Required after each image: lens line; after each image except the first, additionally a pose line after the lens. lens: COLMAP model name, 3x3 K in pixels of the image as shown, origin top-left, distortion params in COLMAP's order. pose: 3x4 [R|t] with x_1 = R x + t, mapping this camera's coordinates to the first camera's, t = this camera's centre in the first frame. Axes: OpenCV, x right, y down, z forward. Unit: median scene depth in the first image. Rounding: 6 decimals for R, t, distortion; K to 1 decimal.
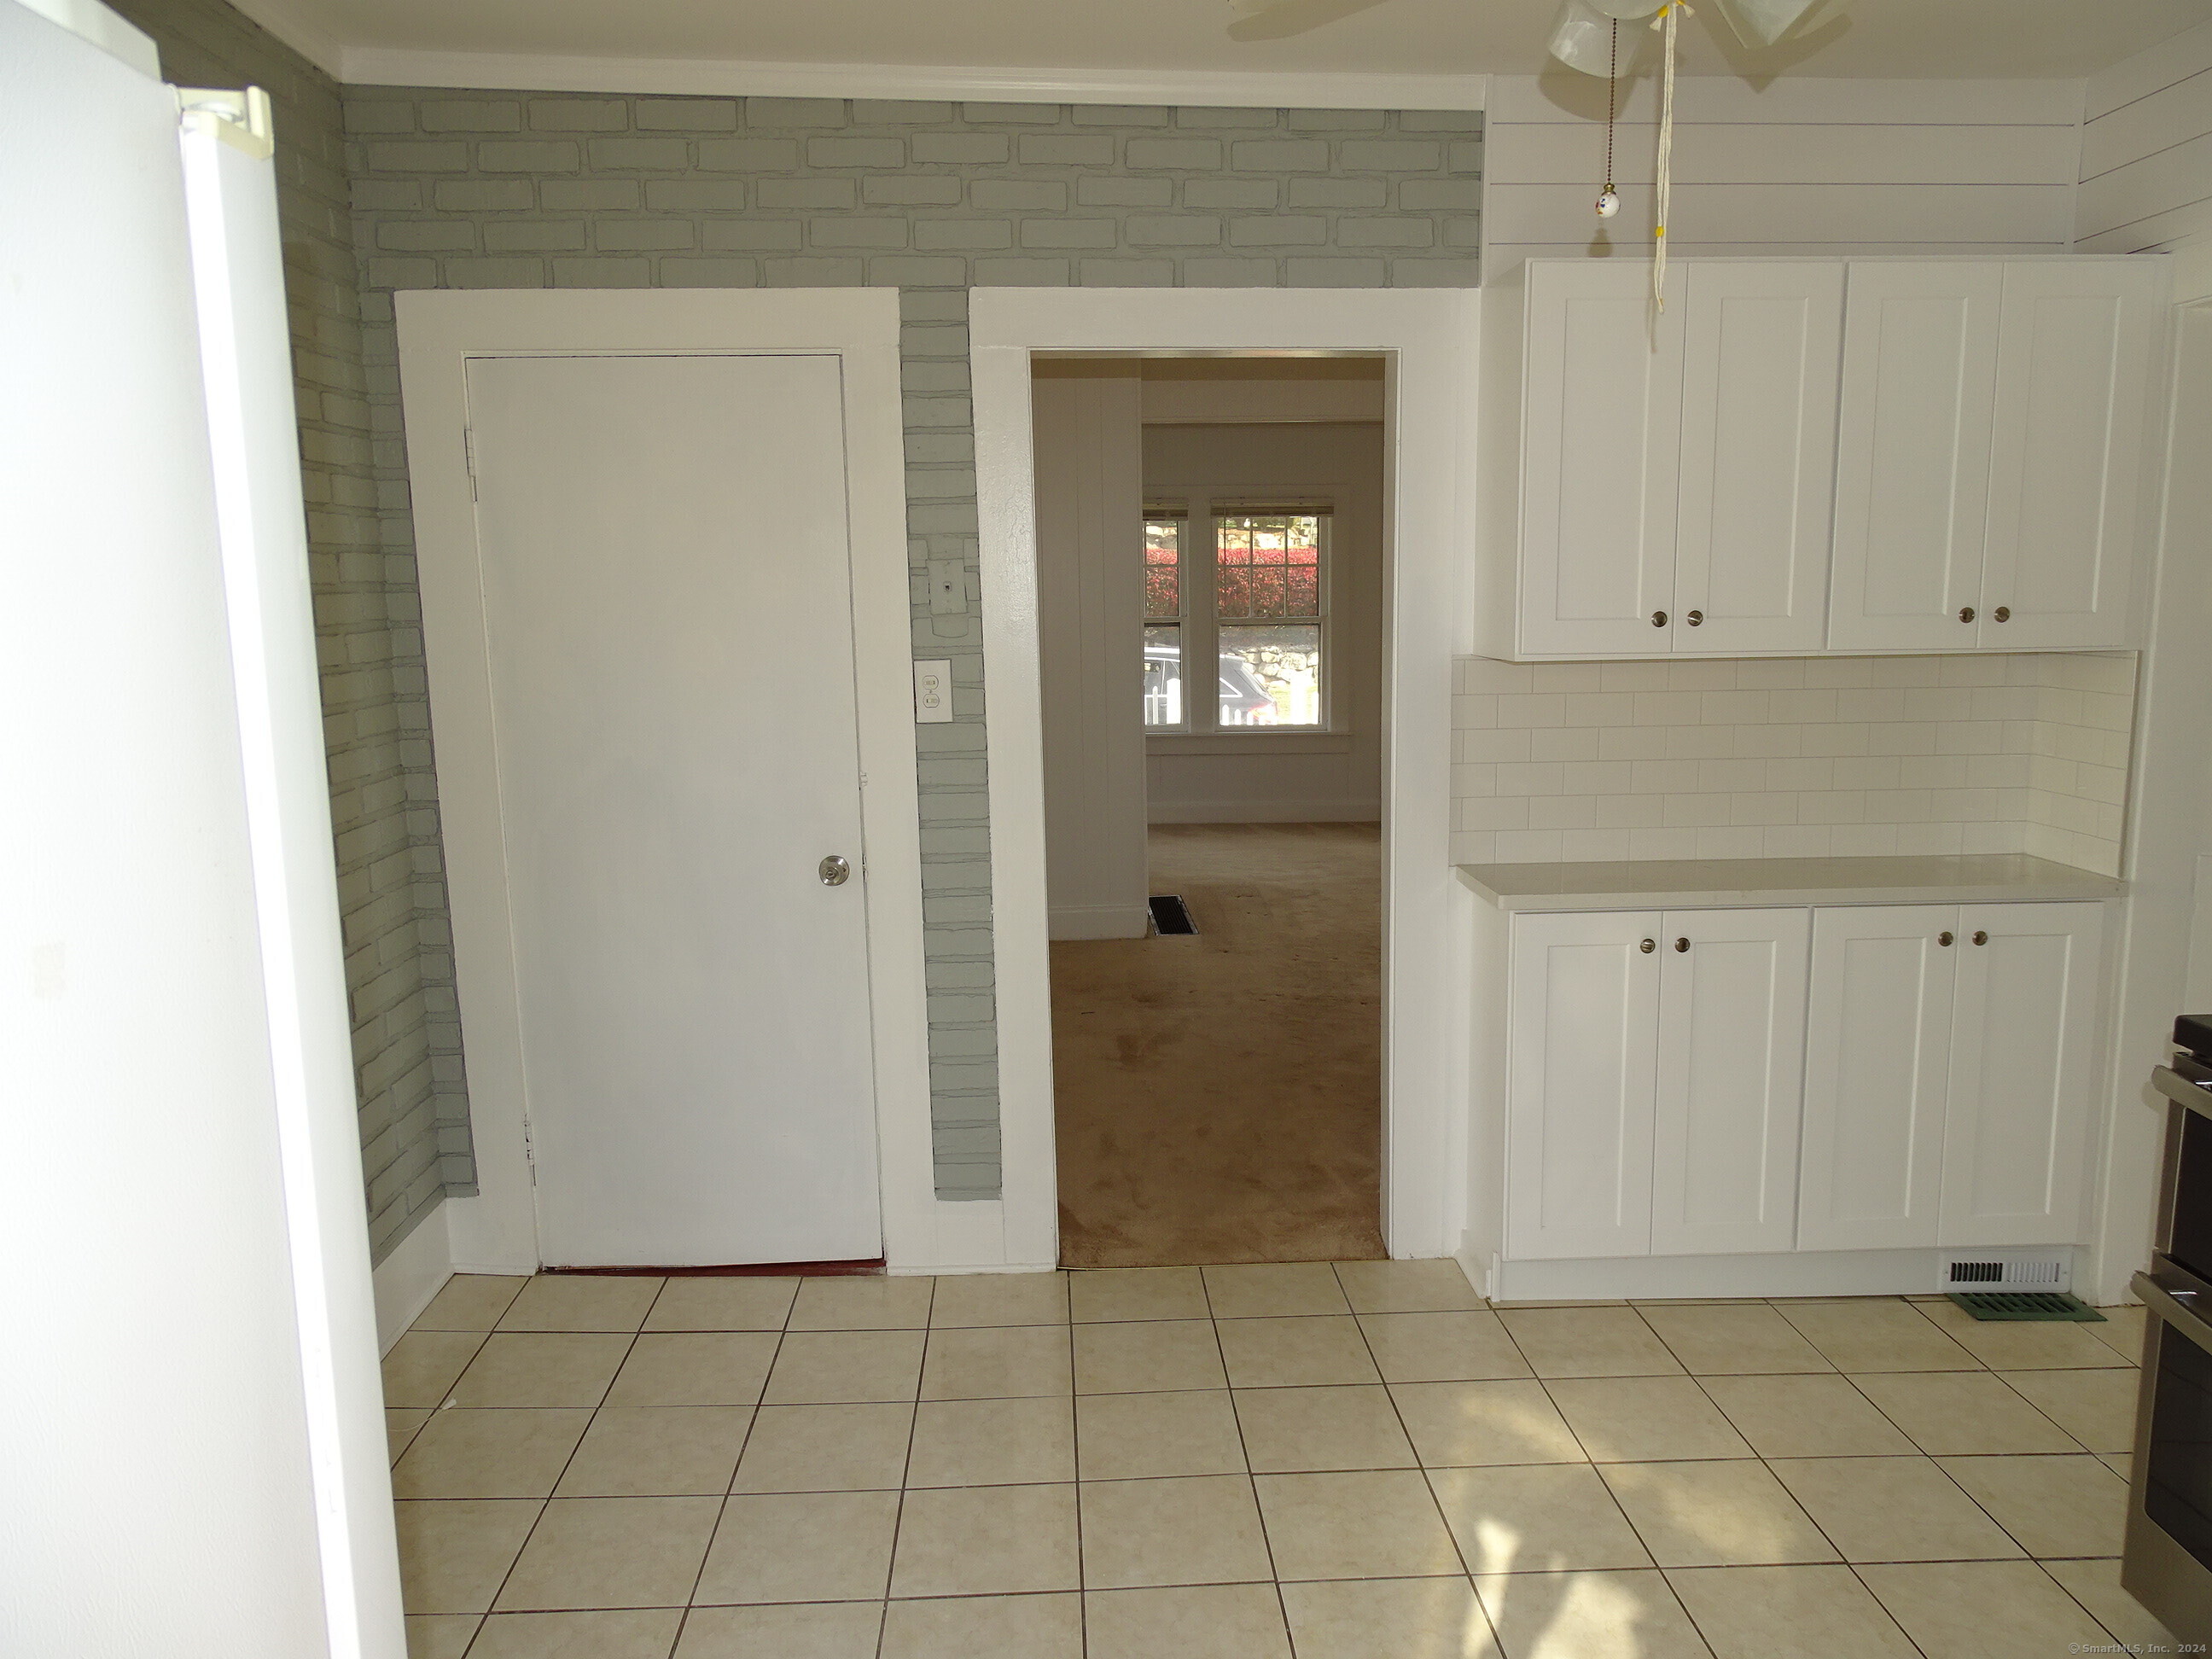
lens RADIAL K [[1579.8, 0, 1109.9], [0, 1579.8, 828.3], [0, 0, 1]] dist [0.012680, -0.011816]
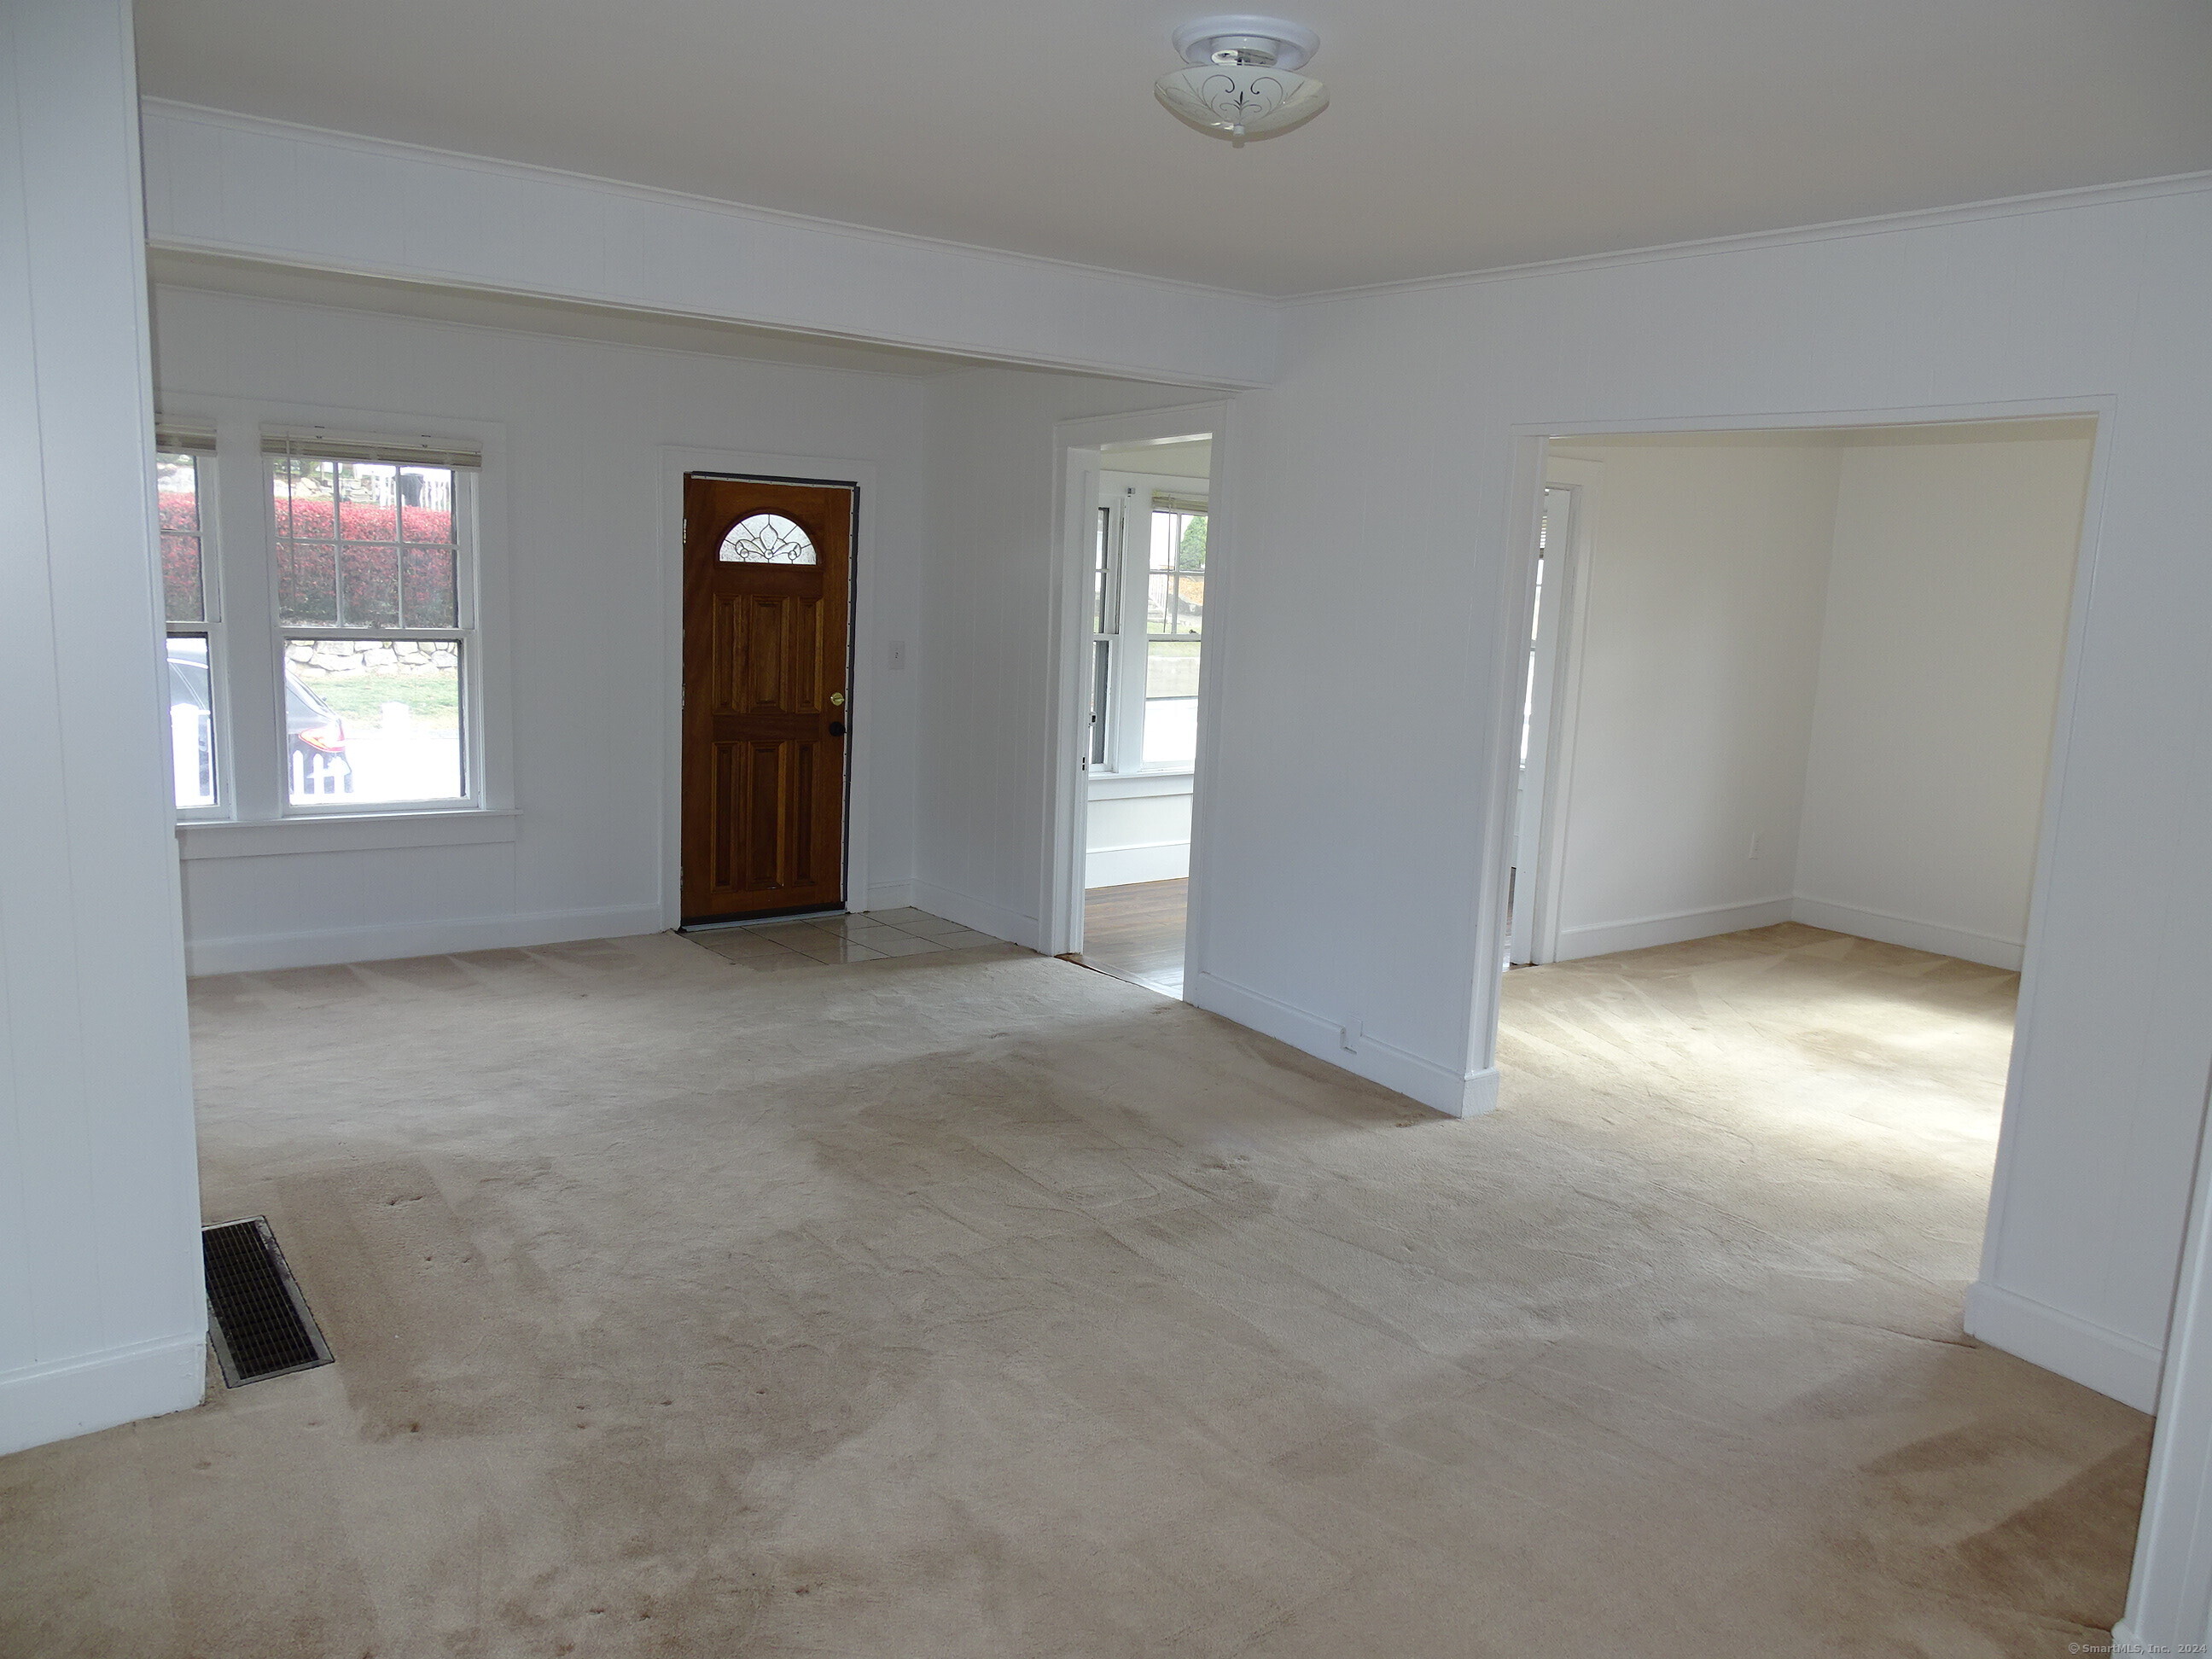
lens RADIAL K [[1579.8, 0, 1092.8], [0, 1579.8, 820.9], [0, 0, 1]] dist [0.012680, -0.011816]
pose [[0.837536, -0.034817, 0.545272, -0.003262], [0.027398, 0.999388, 0.021730, -0.065262], [-0.545695, -0.003261, 0.837977, 0.339359]]
